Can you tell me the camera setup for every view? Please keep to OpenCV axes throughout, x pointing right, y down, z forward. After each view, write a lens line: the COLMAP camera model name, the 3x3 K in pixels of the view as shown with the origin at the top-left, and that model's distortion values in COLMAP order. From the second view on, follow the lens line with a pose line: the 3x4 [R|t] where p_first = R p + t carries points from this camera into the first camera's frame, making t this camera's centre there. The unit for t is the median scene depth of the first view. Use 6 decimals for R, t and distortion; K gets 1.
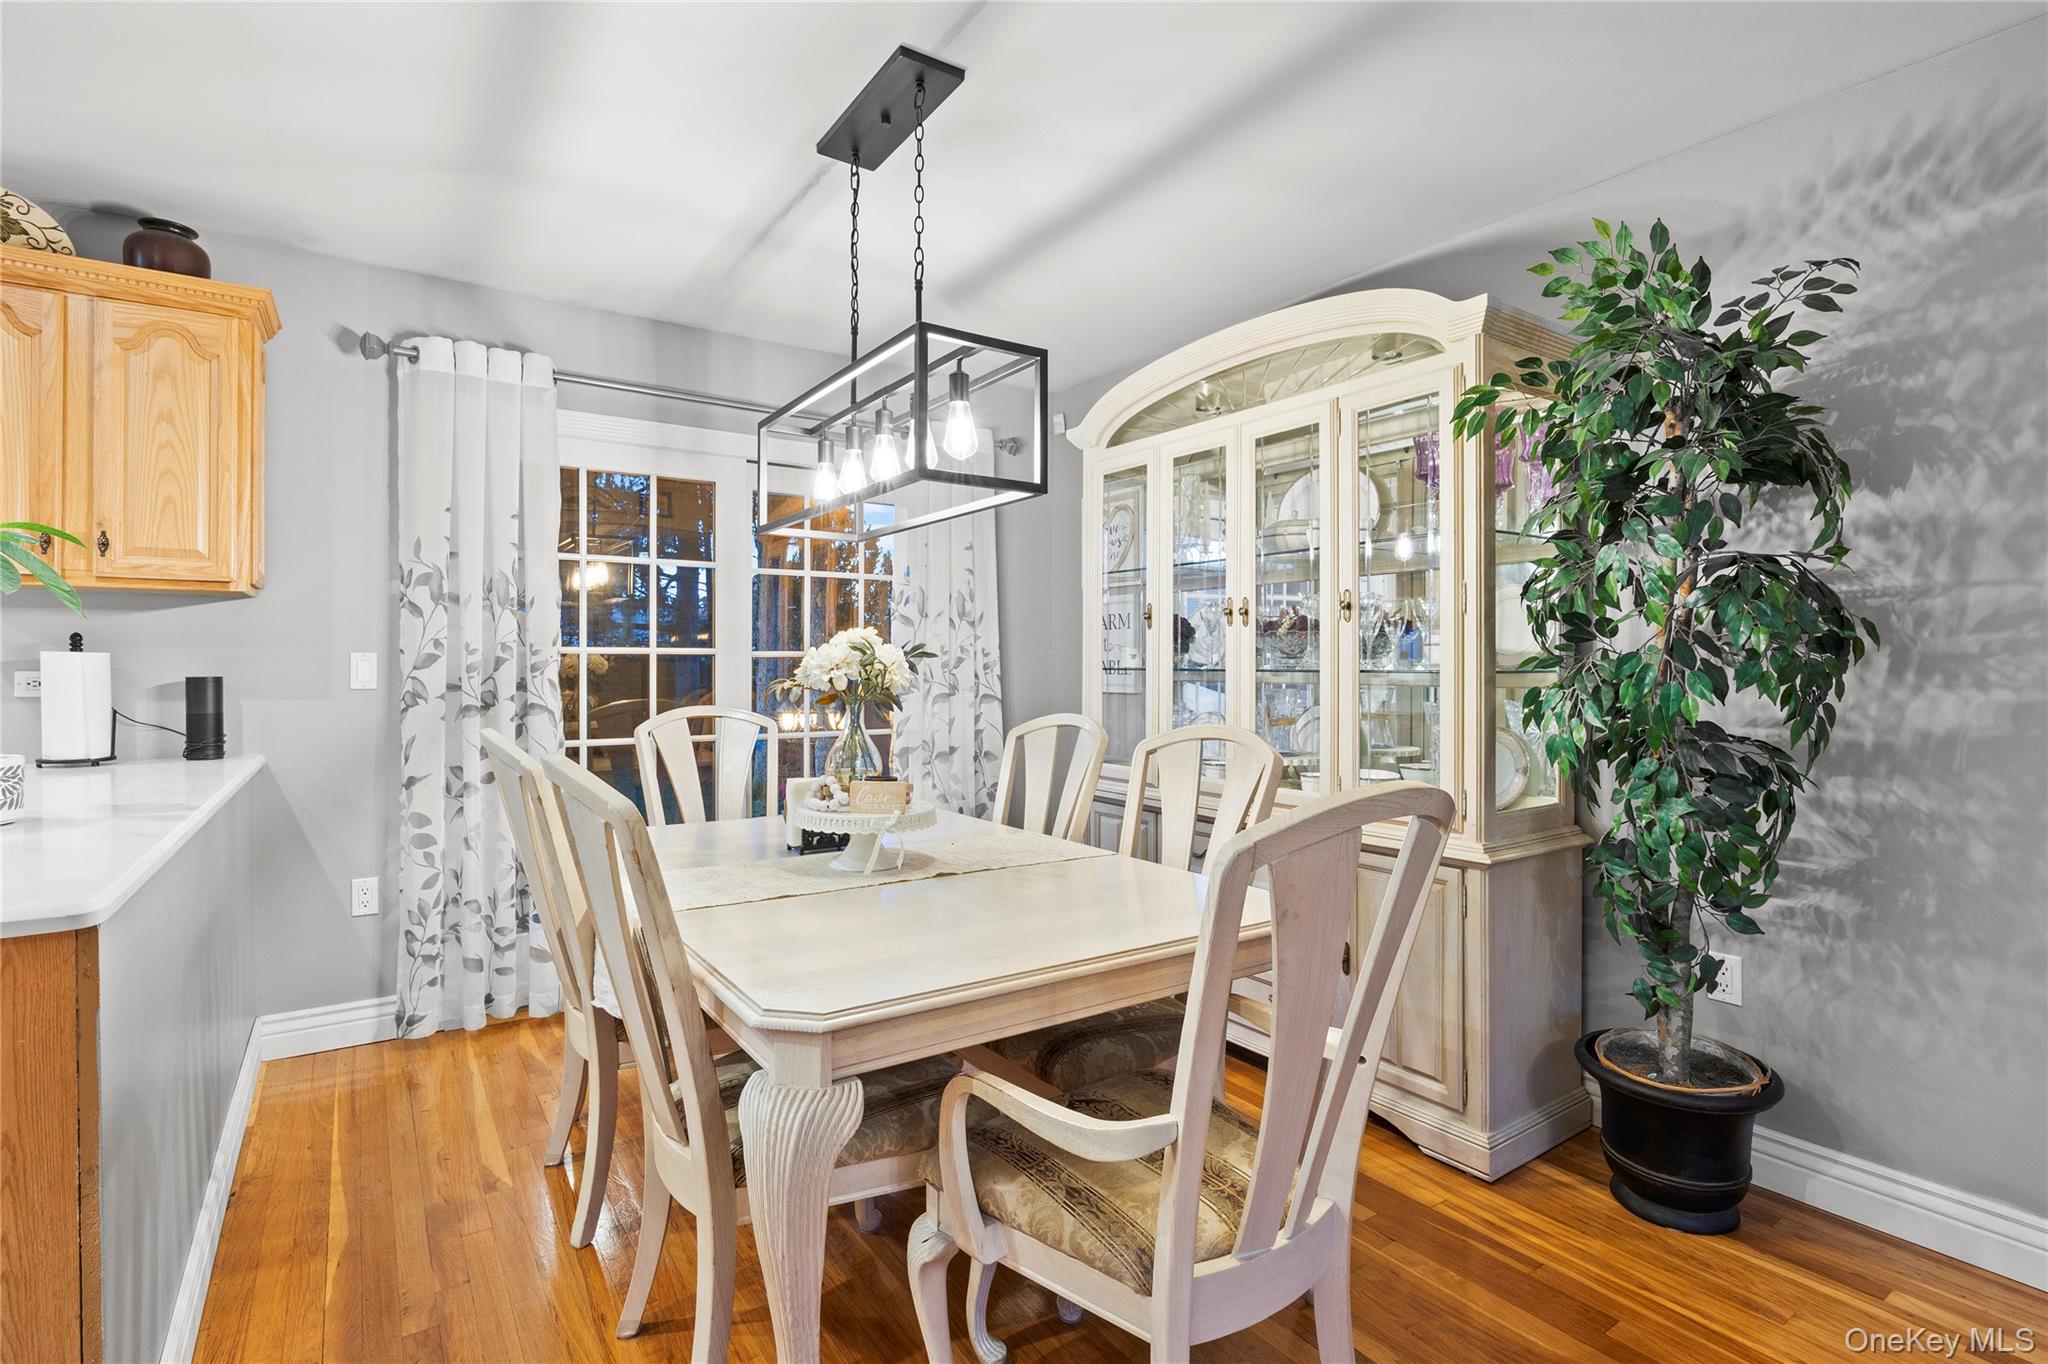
lens RADIAL K [[979.4, 0, 1017.8], [0, 979.4, 669.8], [0, 0, 1]] dist [-0.001115, 0.000049]
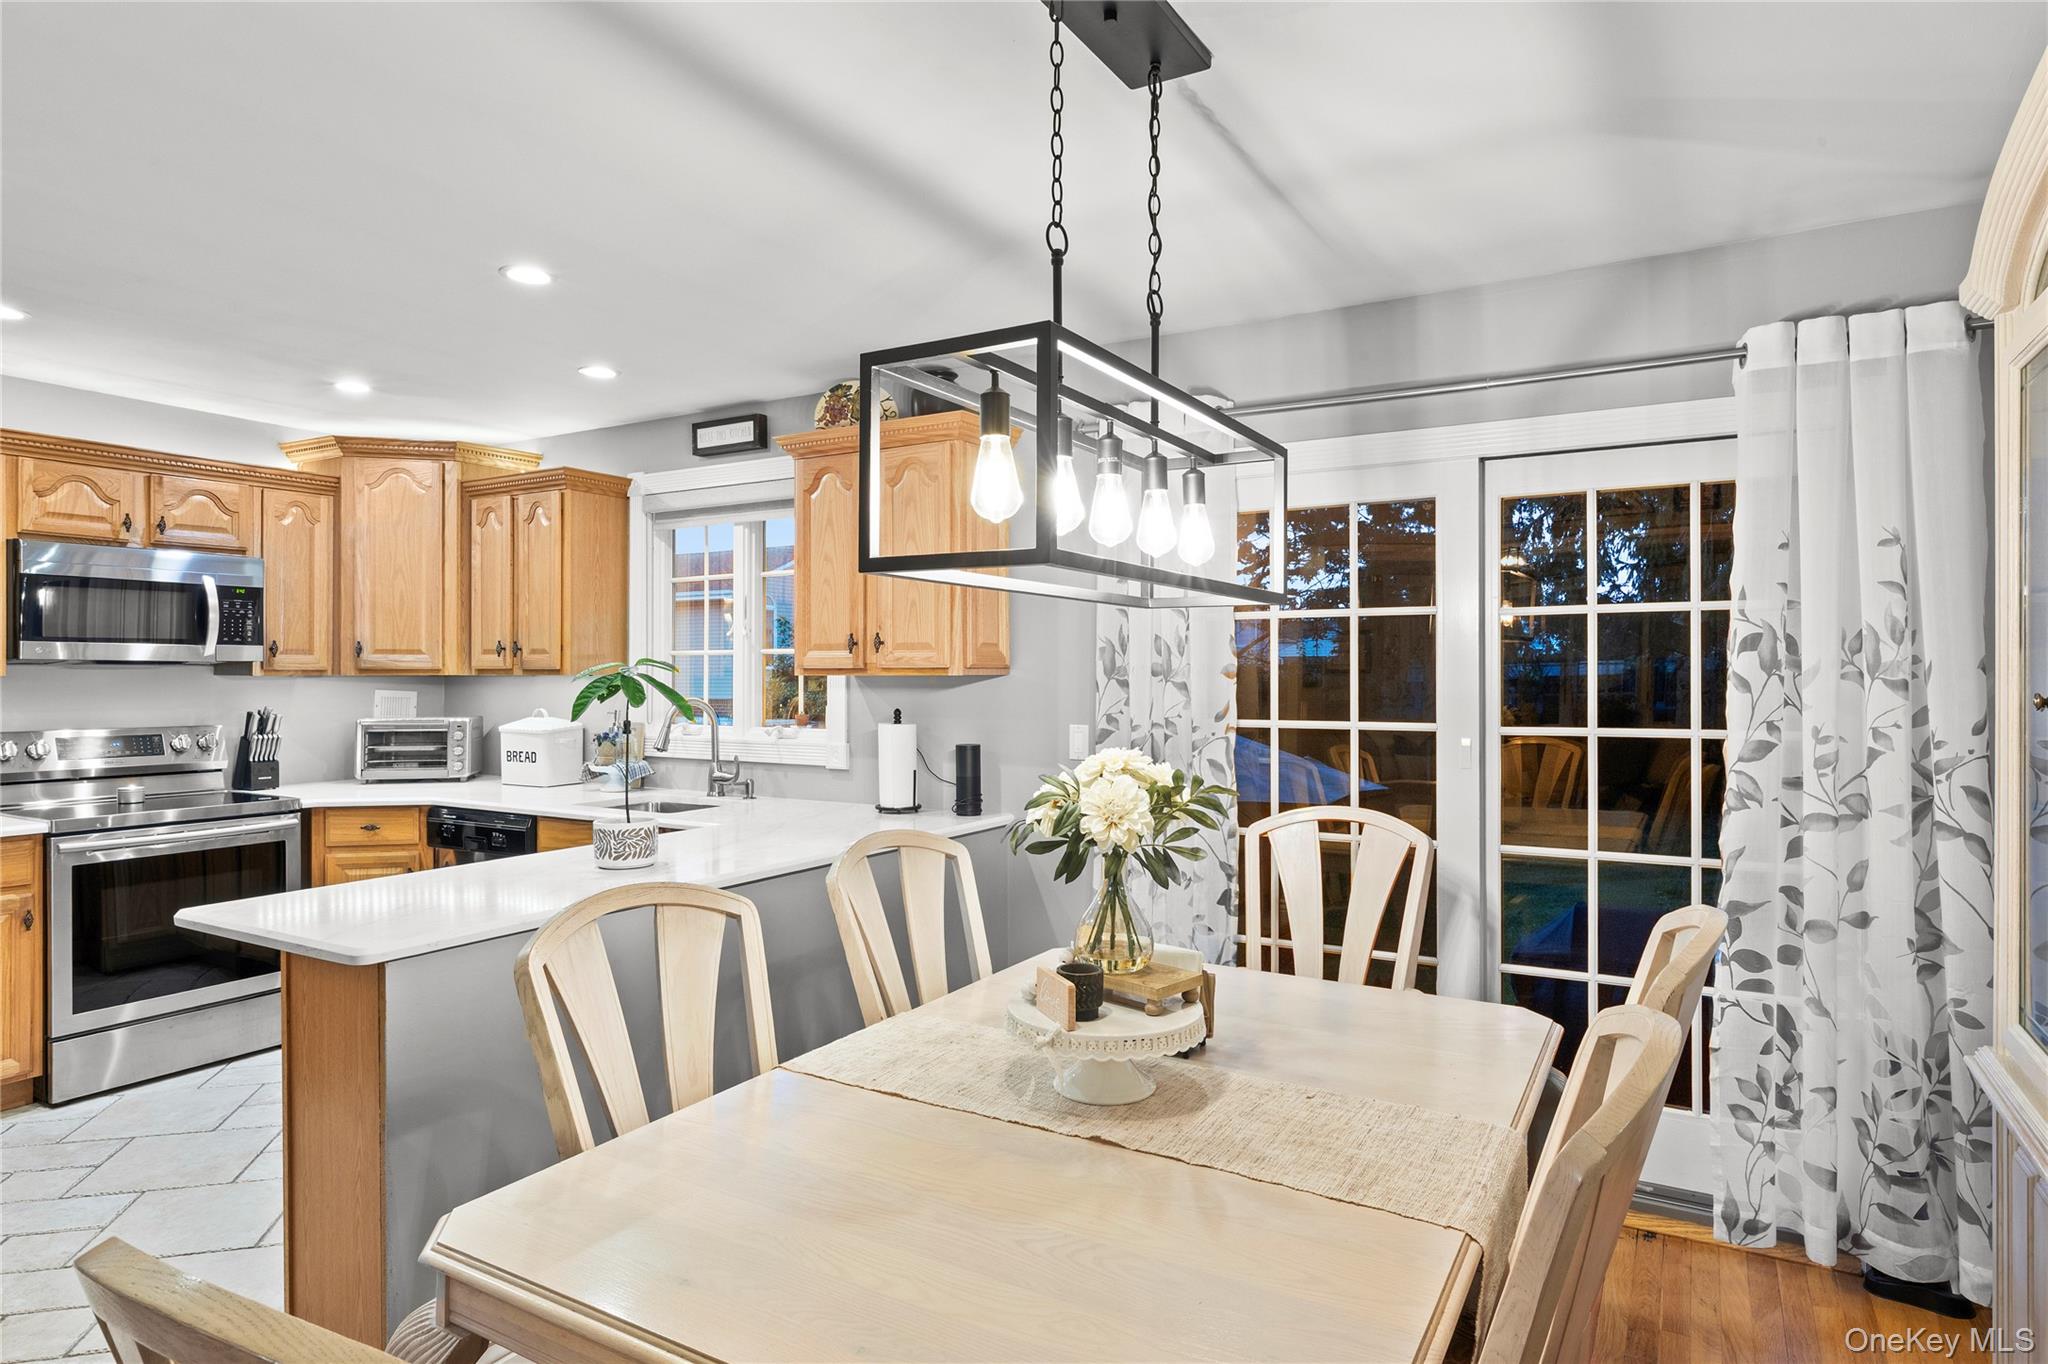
lens RADIAL K [[1152.9, 0, 1024.1], [0, 1152.9, 673.6], [0, 0, 1]] dist [-0.000906, -0.001551]
pose [[0.432280, -0.002107, -0.901737, 0.495962], [-0.000941, 0.999996, -0.002787, -0.083032], [0.901739, 0.002053, 0.432276, 0.511744]]
